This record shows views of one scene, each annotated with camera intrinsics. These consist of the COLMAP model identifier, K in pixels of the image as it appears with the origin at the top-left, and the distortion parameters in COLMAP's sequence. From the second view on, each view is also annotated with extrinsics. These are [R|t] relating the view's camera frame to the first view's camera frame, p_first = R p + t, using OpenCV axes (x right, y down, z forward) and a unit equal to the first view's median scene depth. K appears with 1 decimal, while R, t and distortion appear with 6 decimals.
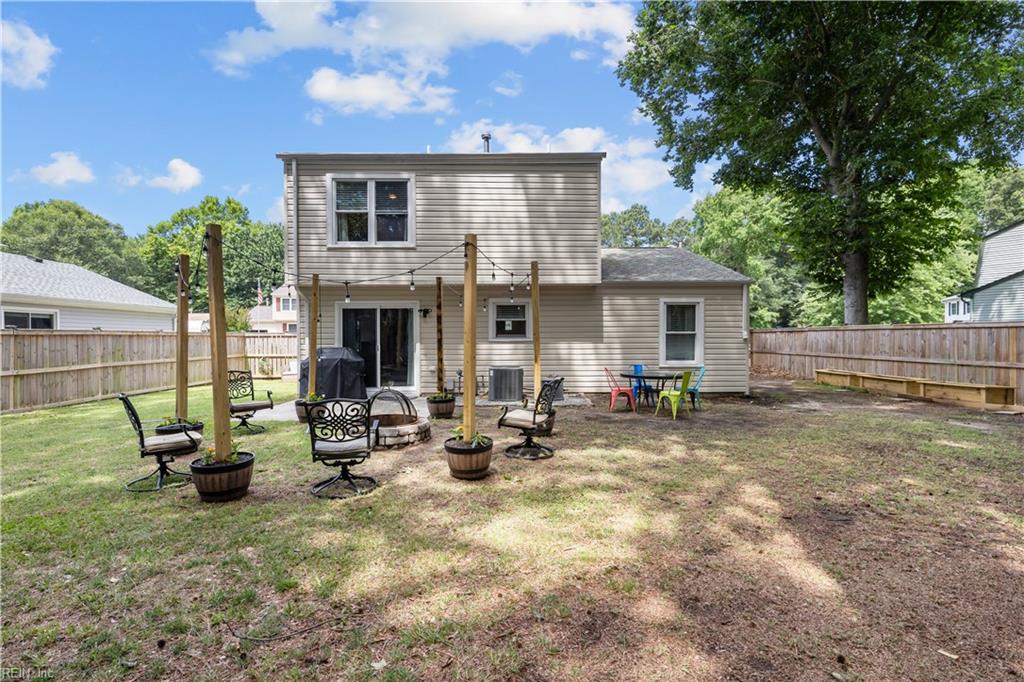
lens RADIAL K [[486.1, 0, 532.5], [0, 486.1, 336.7], [0, 0, 1]] dist [0.020827, 0.000558]
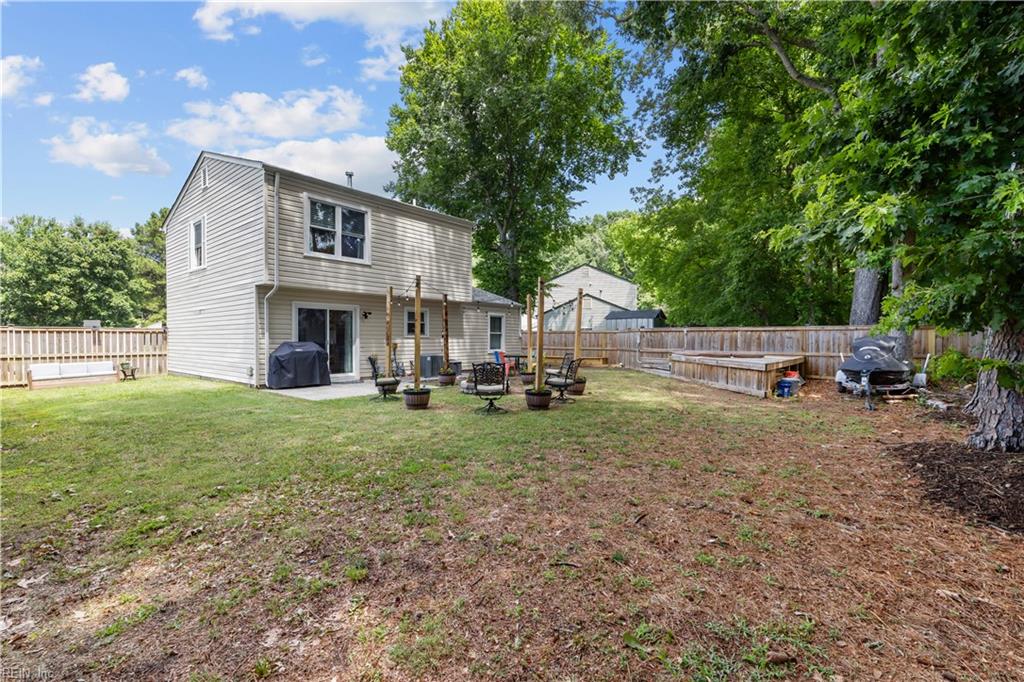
lens RADIAL K [[450.6, 0, 514.5], [0, 450.6, 345.4], [0, 0, 1]] dist [0.019988, 0.000602]
pose [[0.649889, -0.006046, 0.760006, -0.907488], [0.002628, 0.999980, 0.005707, 0.027221], [-0.760025, -0.001711, 0.649892, -0.085642]]
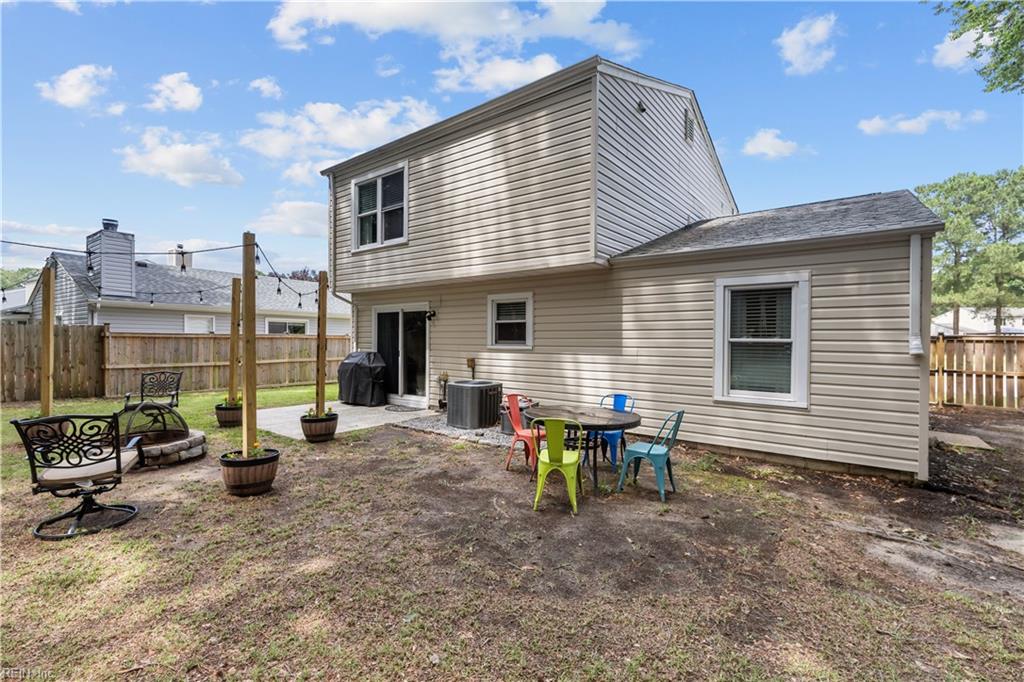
lens RADIAL K [[450.6, 0, 516.9], [0, 450.6, 333.2], [0, 0, 1]] dist [0.019988, 0.000602]
pose [[0.792731, -0.000094, -0.609572, 0.419481], [-0.006938, 0.999934, -0.009177, -0.010140], [0.609533, 0.011504, 0.792677, 0.462896]]
